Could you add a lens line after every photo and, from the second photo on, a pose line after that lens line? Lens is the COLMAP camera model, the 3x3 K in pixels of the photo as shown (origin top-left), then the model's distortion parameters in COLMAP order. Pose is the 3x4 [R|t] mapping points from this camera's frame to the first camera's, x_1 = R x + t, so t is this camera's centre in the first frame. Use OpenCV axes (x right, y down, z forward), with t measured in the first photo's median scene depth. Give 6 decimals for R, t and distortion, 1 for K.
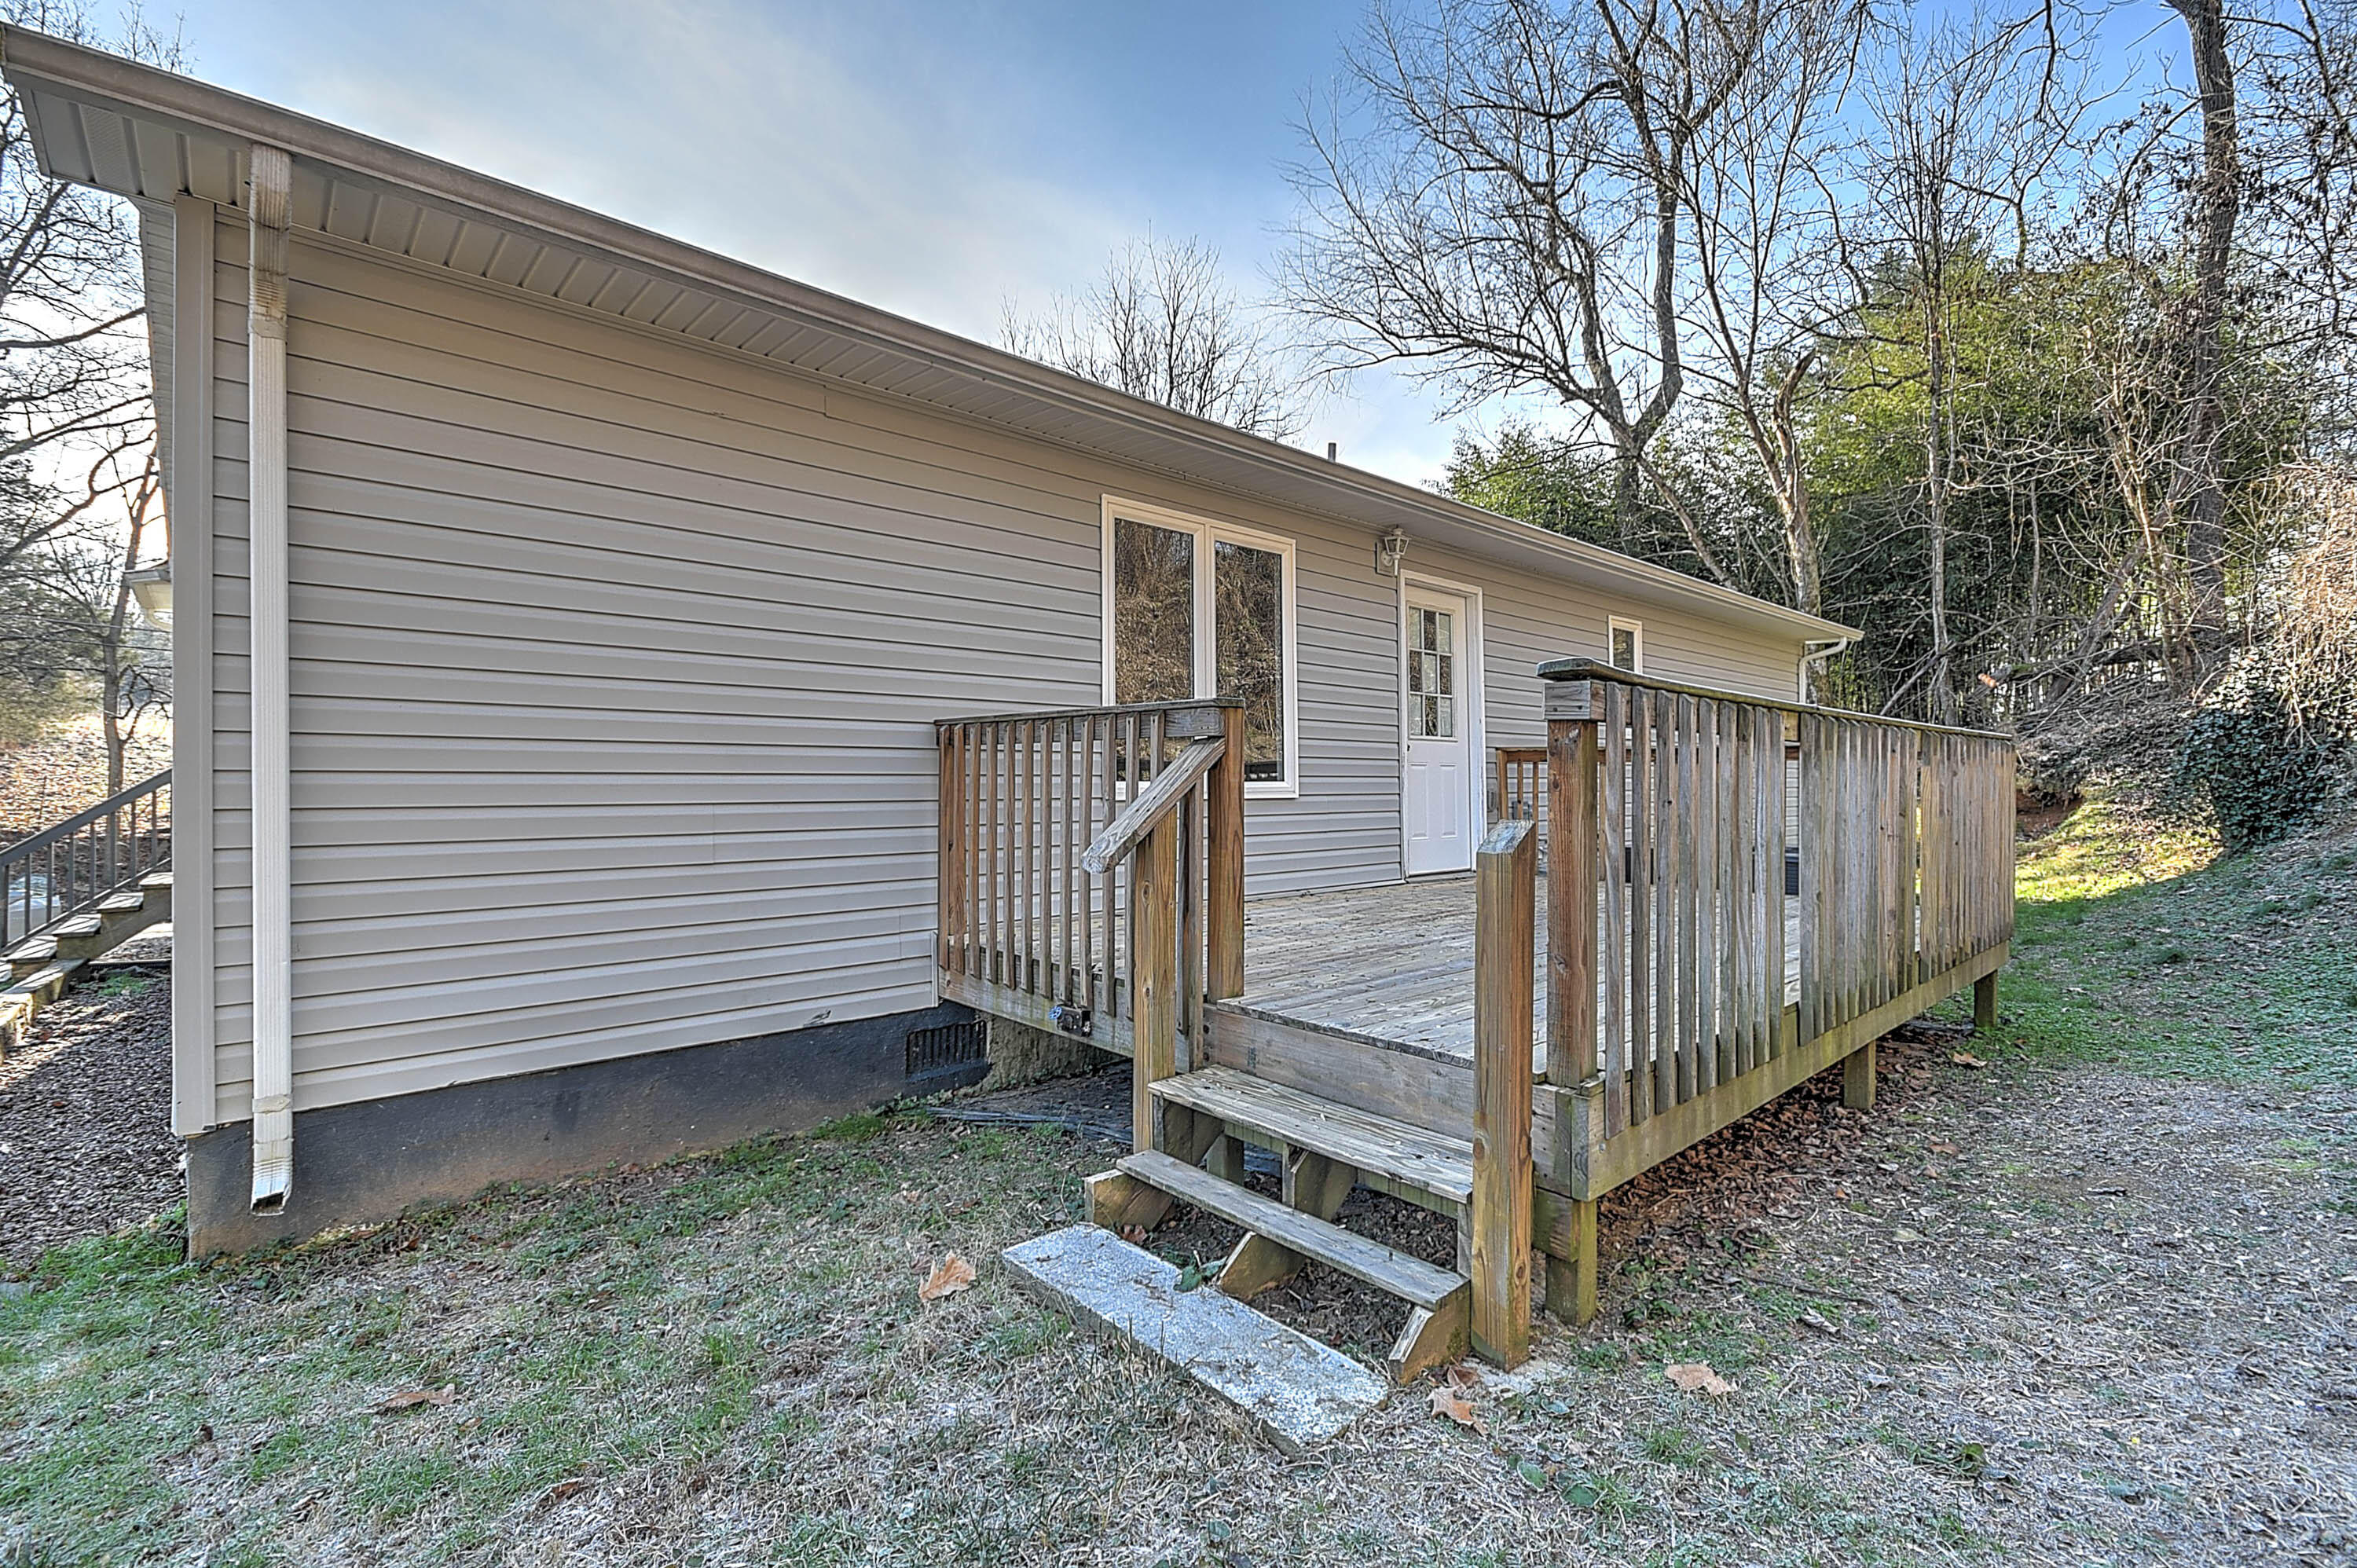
lens RADIAL K [[1025.6, 0, 1185.9], [0, 1025.6, 777.4], [0, 0, 1]] dist [0.013229, -0.007505]
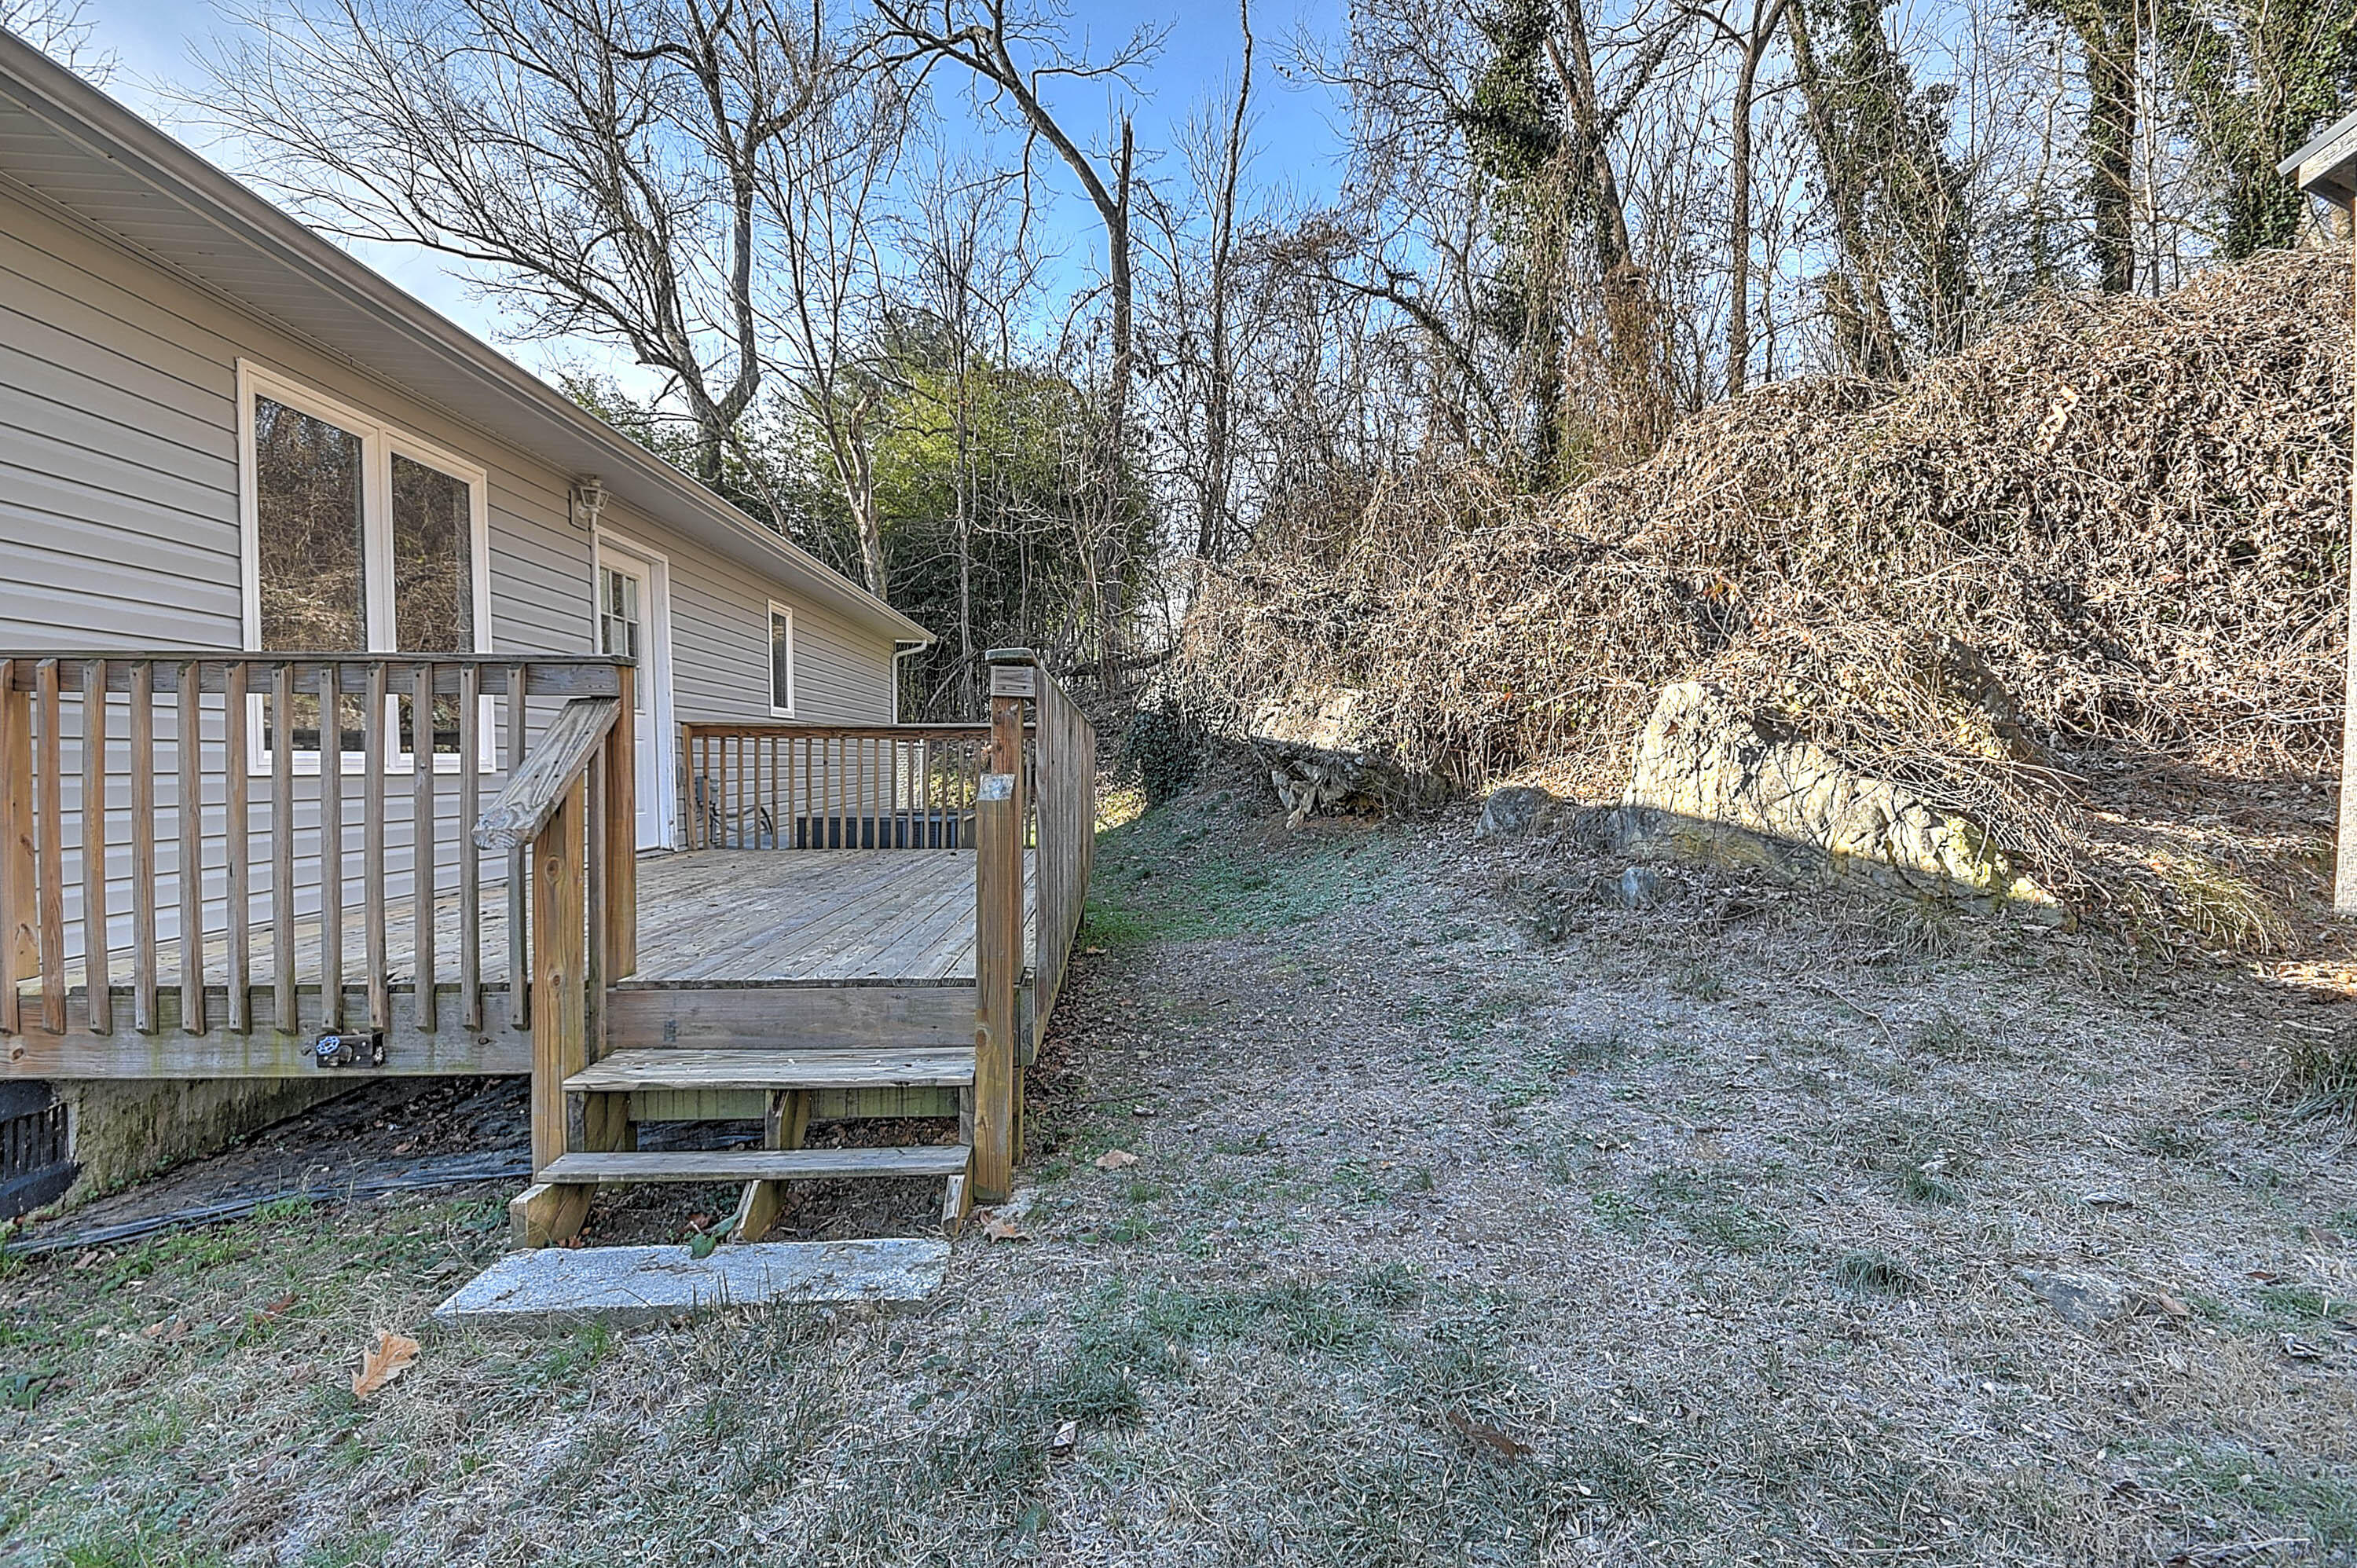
lens RADIAL K [[1025.6, 0, 1179.0], [0, 1025.6, 781.1], [0, 0, 1]] dist [0.013229, -0.007505]
pose [[0.637201, -0.015315, 0.770545, -0.276753], [-0.000608, 0.999792, 0.020374, 0.013258], [-0.770697, -0.013451, 0.637060, 0.014169]]
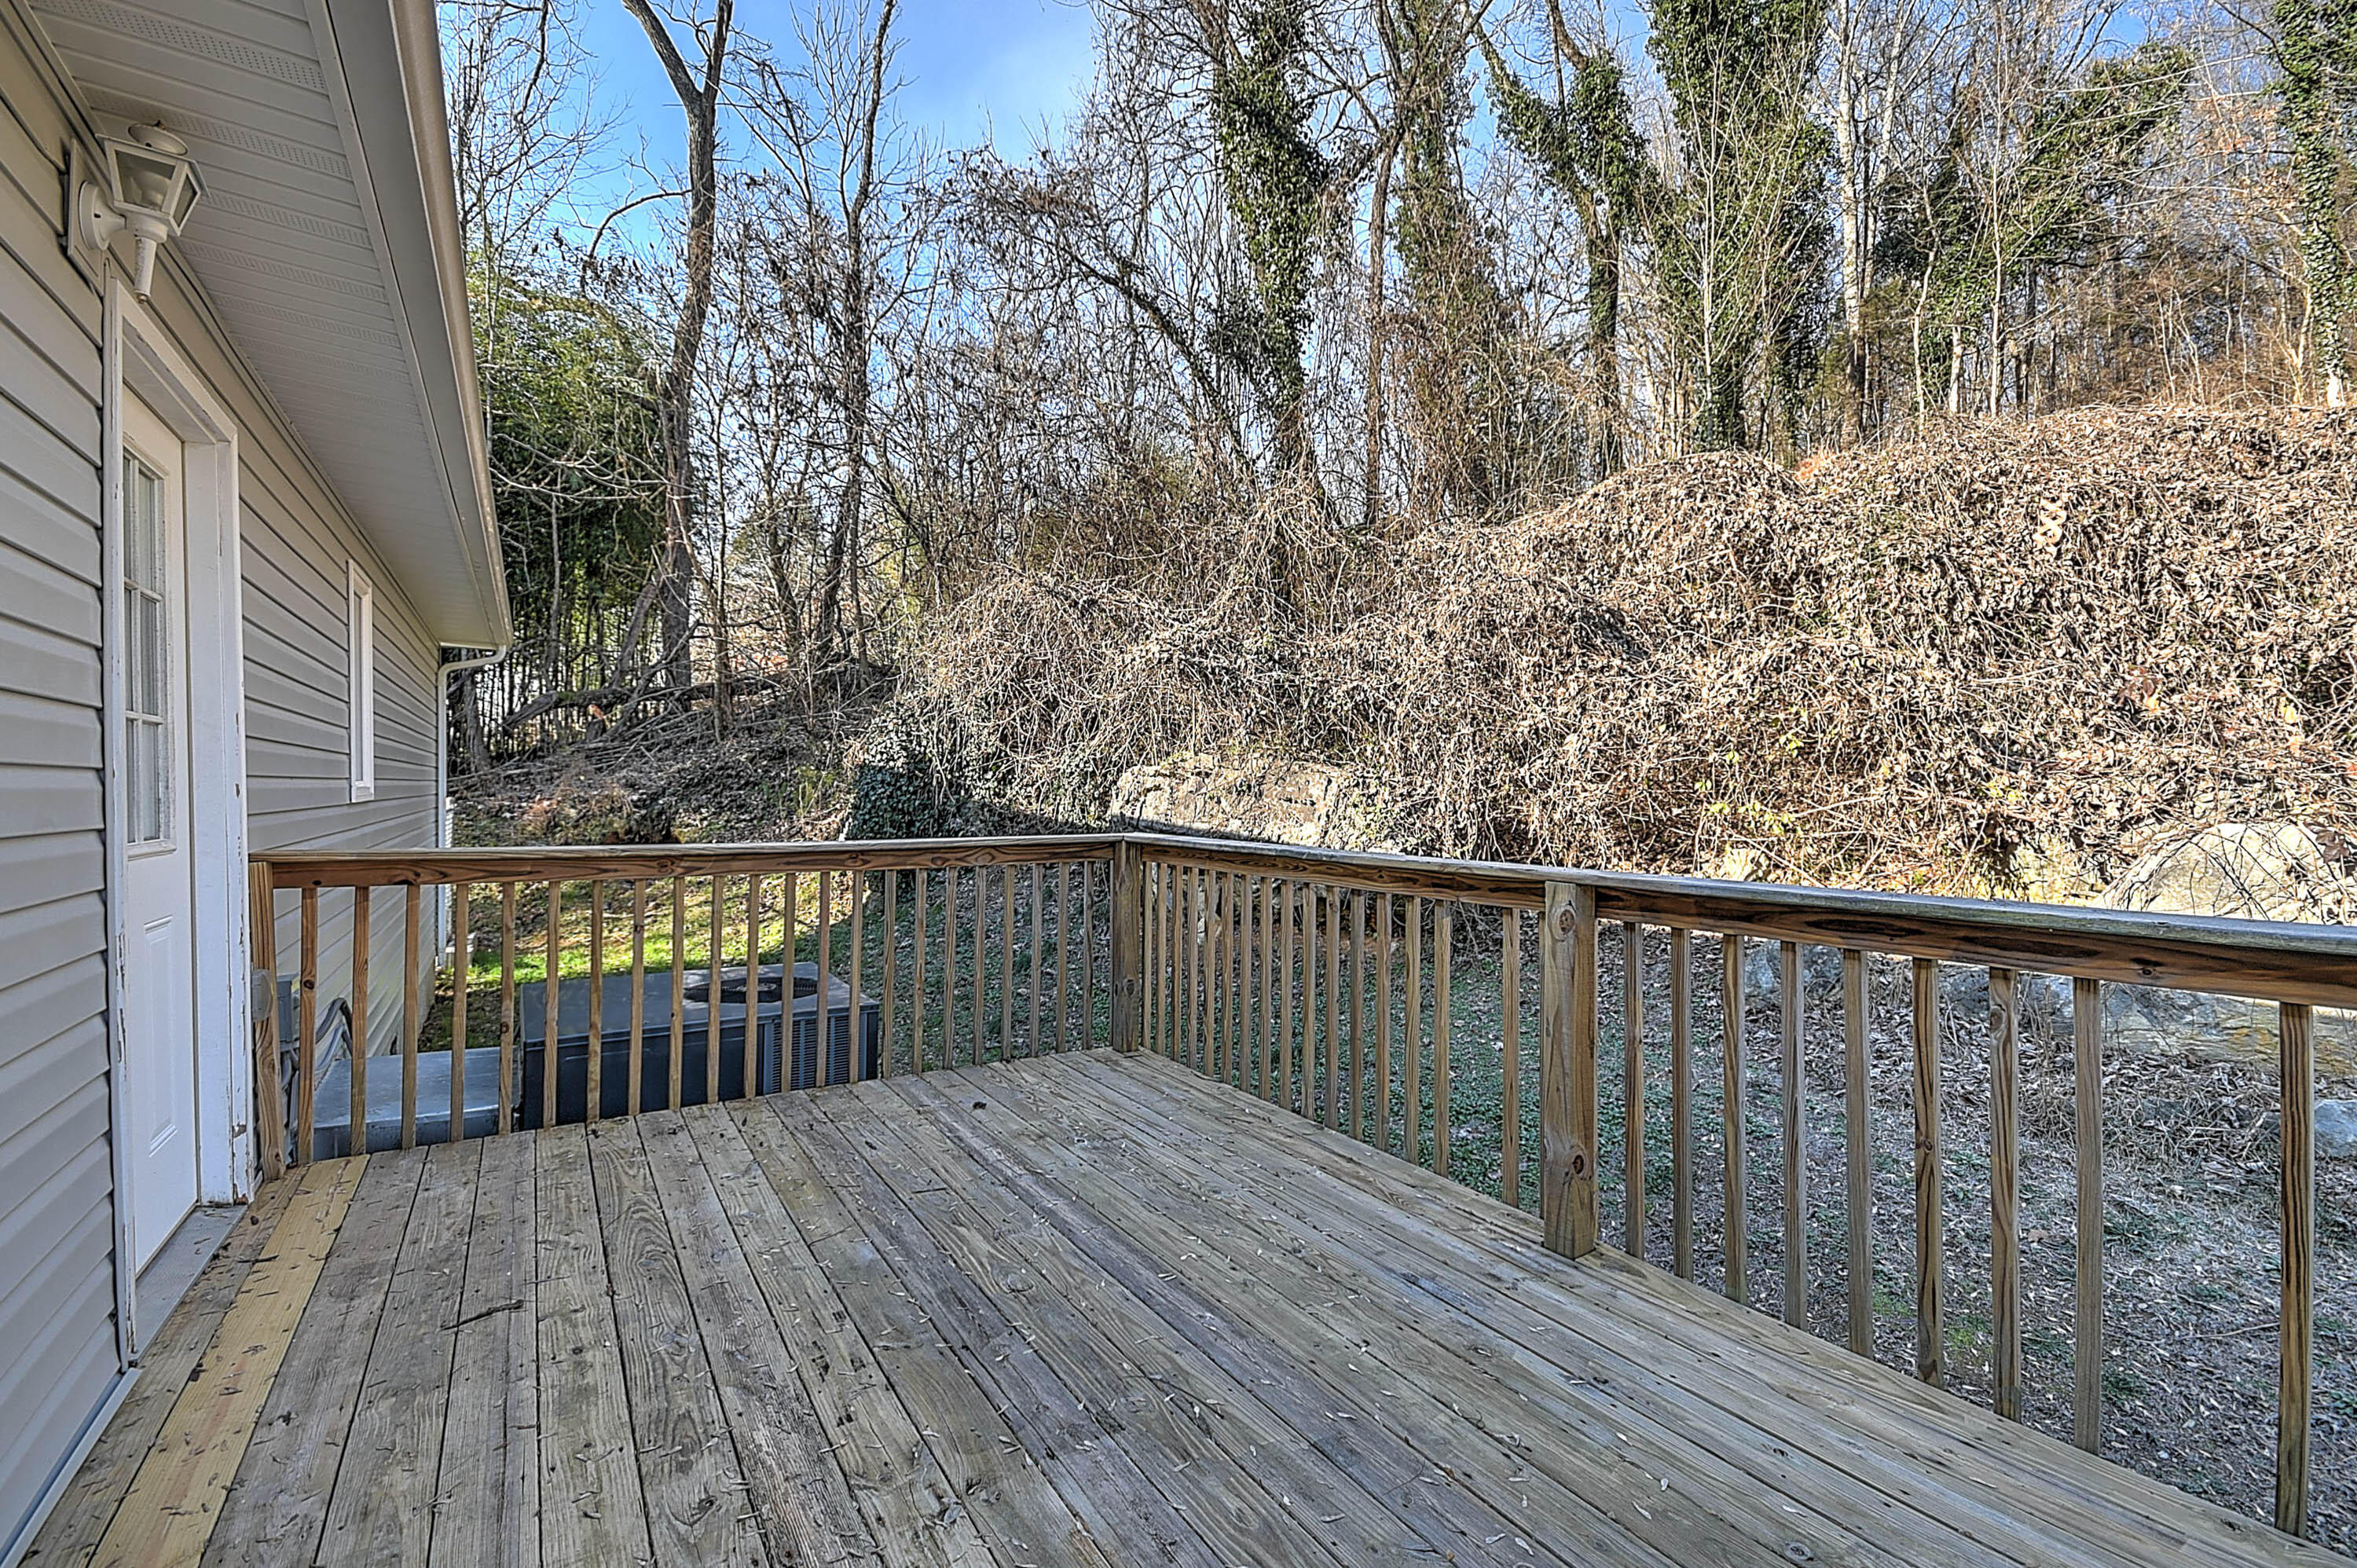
lens RADIAL K [[1025.6, 0, 1176.9], [0, 1025.6, 786.5], [0, 0, 1]] dist [0.013229, -0.007505]
pose [[0.182093, -0.000658, 0.983281, -0.027321], [-0.005261, 0.999985, 0.001644, -0.106795], [-0.983267, -0.005472, 0.182087, 1.077667]]
